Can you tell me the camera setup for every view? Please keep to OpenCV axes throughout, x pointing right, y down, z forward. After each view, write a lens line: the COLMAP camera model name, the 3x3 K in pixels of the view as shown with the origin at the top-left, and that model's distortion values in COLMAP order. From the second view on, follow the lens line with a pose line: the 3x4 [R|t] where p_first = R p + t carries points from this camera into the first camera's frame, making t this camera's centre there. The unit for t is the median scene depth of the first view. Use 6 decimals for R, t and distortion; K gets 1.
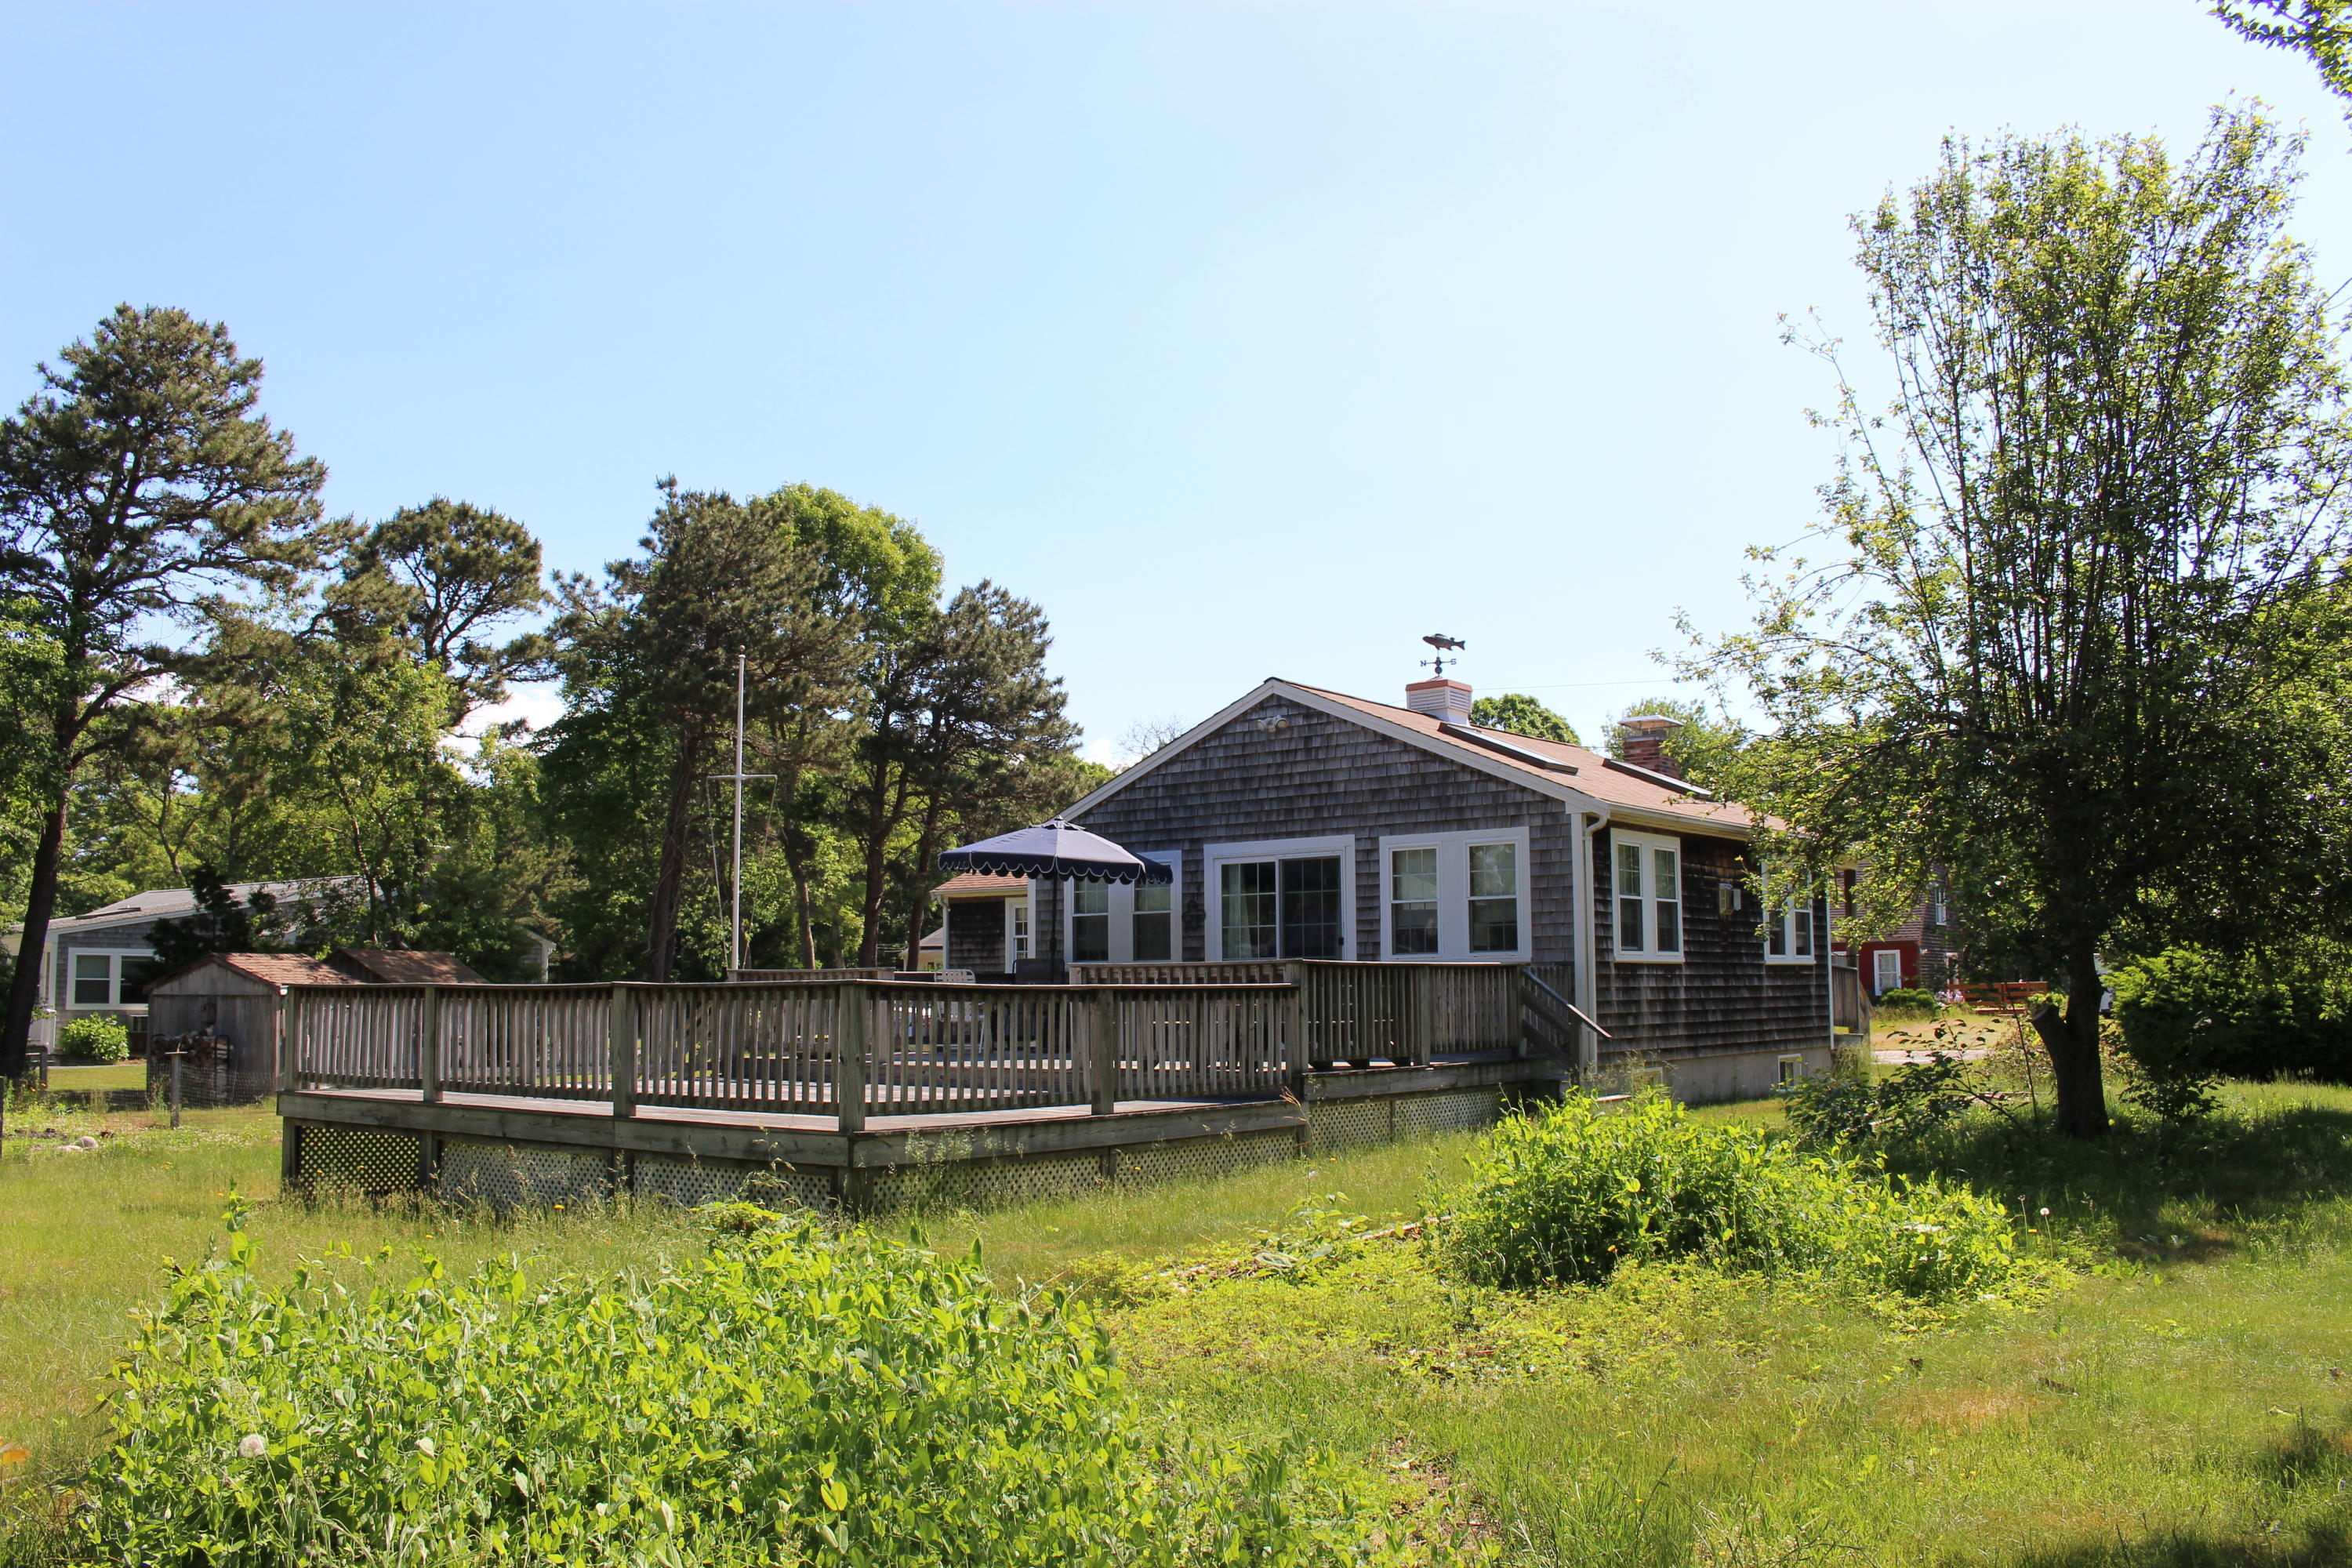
lens RADIAL K [[1957.1, 0, 1135.3], [0, 1957.1, 800.2], [0, 0, 1]] dist [-0.158314, 0.130024]
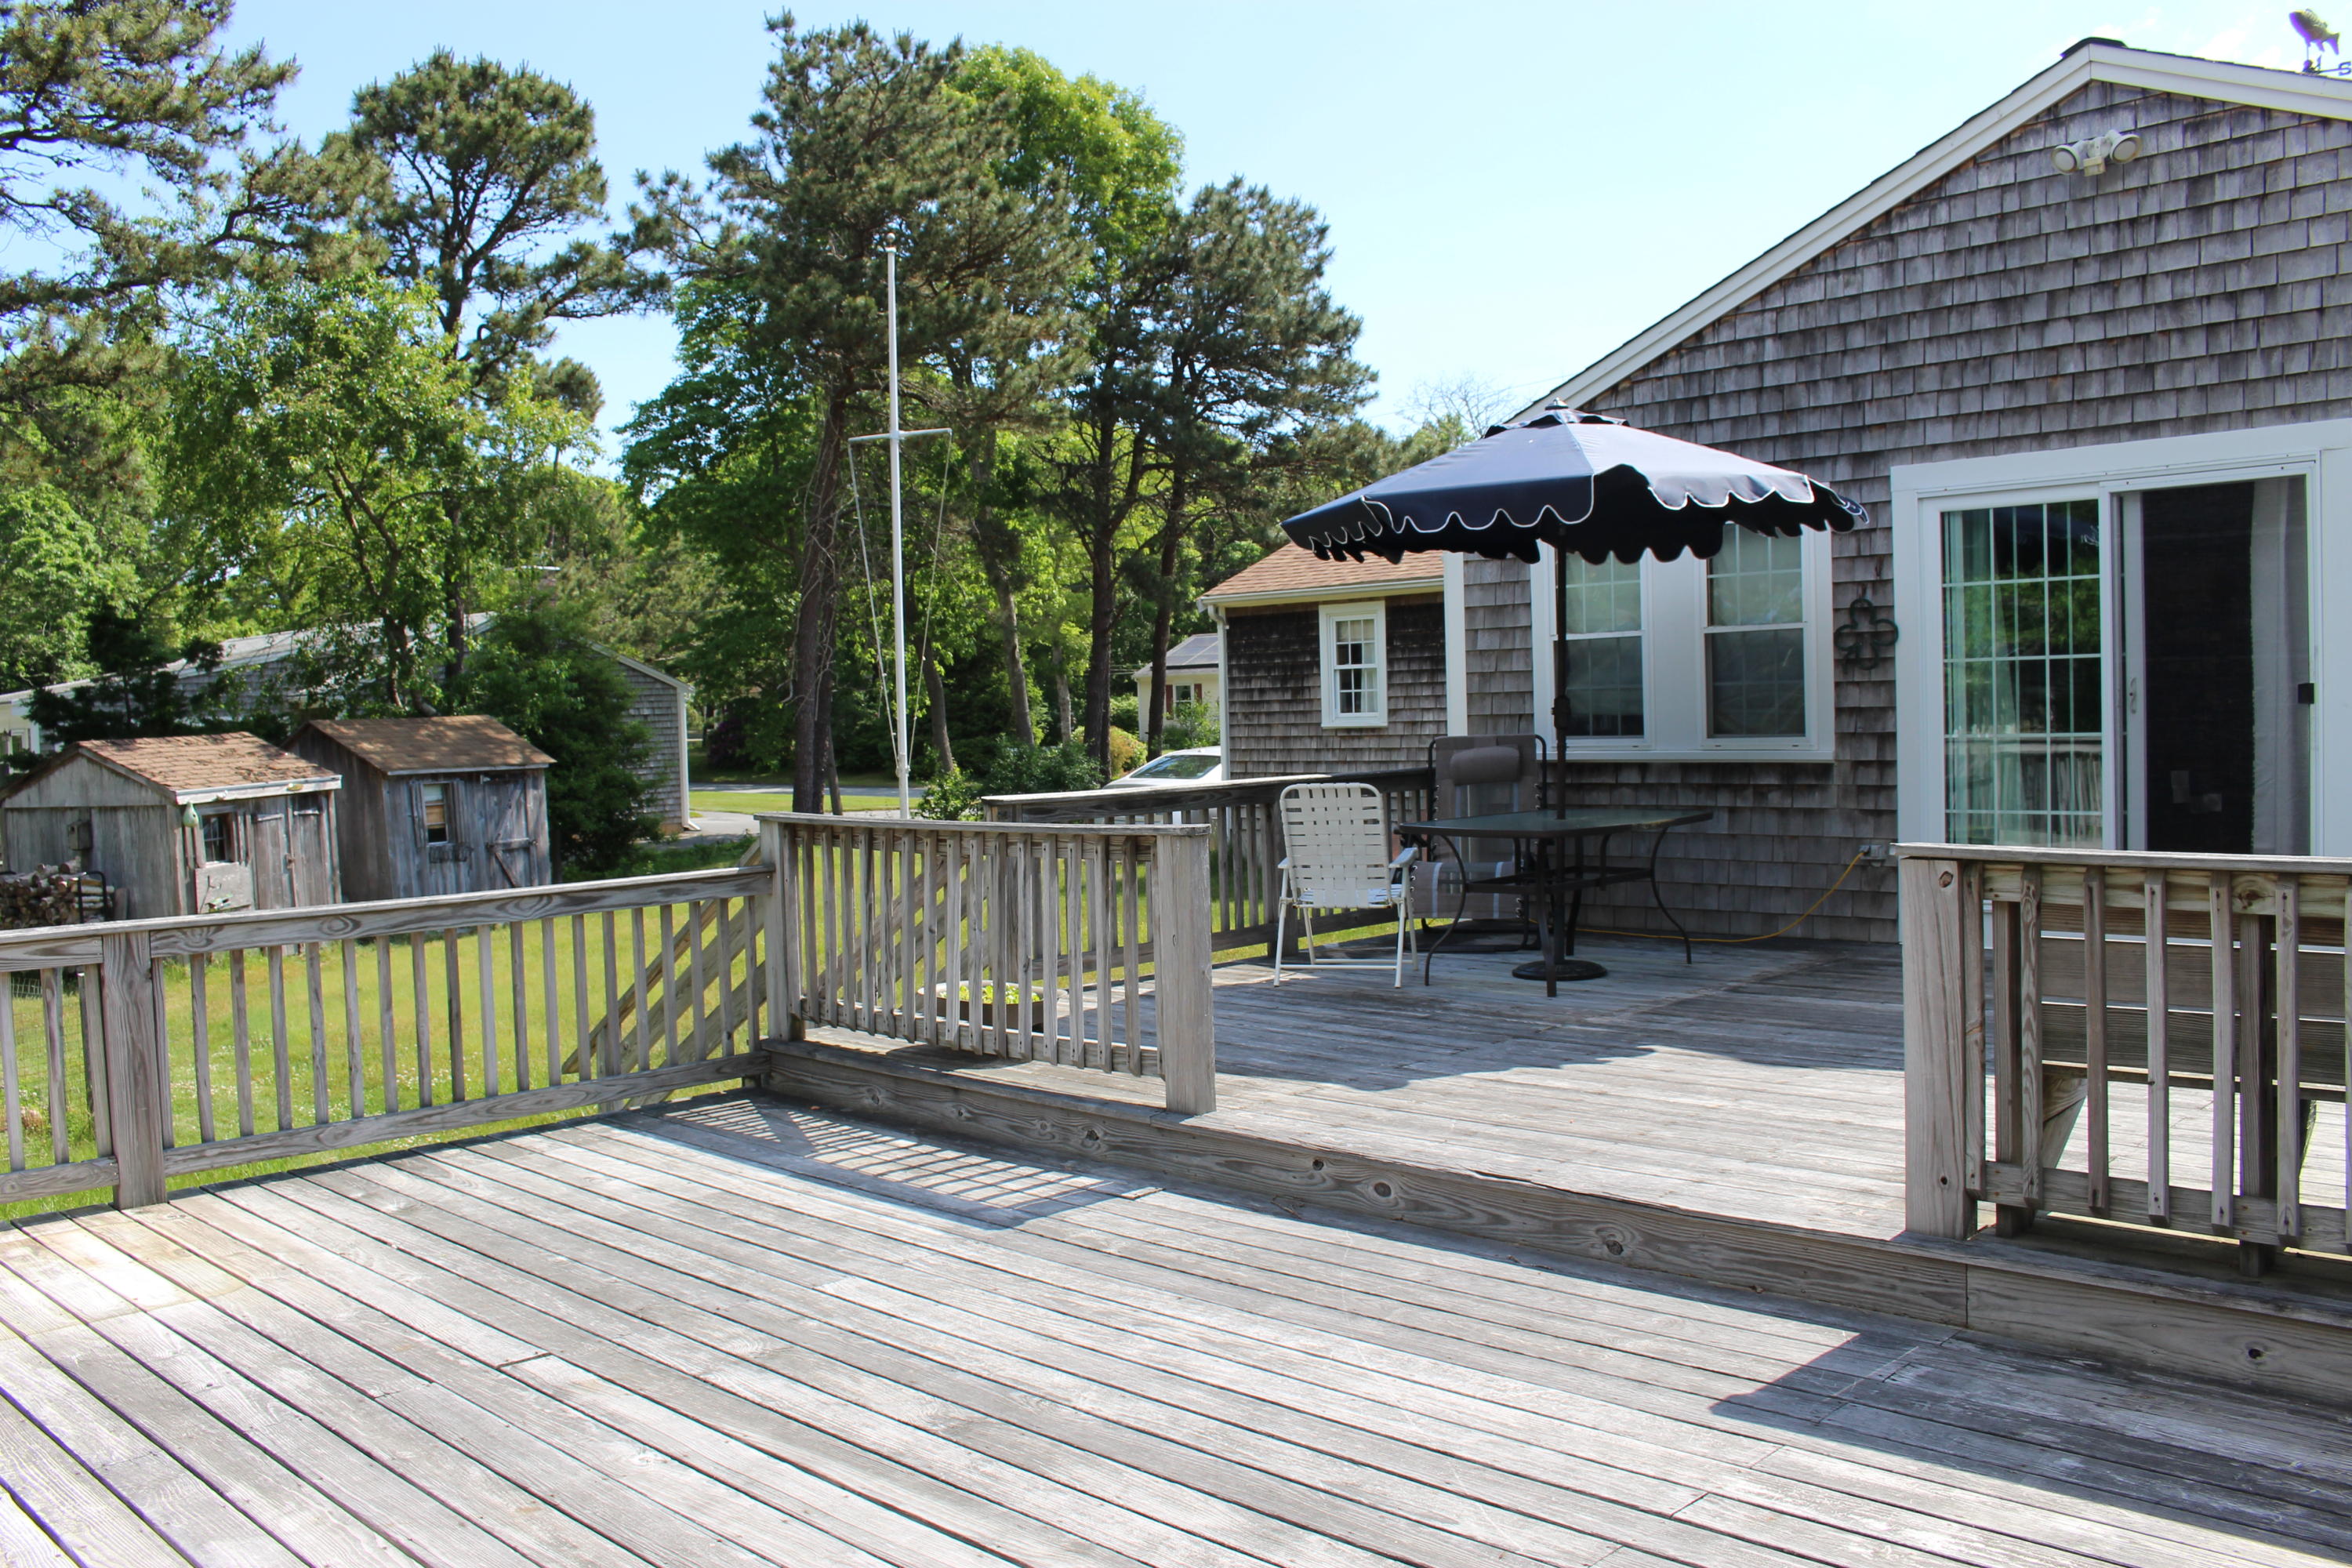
lens RADIAL K [[1957.1, 0, 1135.3], [0, 1957.1, 800.2], [0, 0, 1]] dist [-0.158314, 0.130024]
pose [[0.993095, -0.020174, -0.115564, -0.043111], [0.037049, 0.988621, 0.145794, 0.014880], [0.111307, -0.149069, 0.982542, 0.298375]]
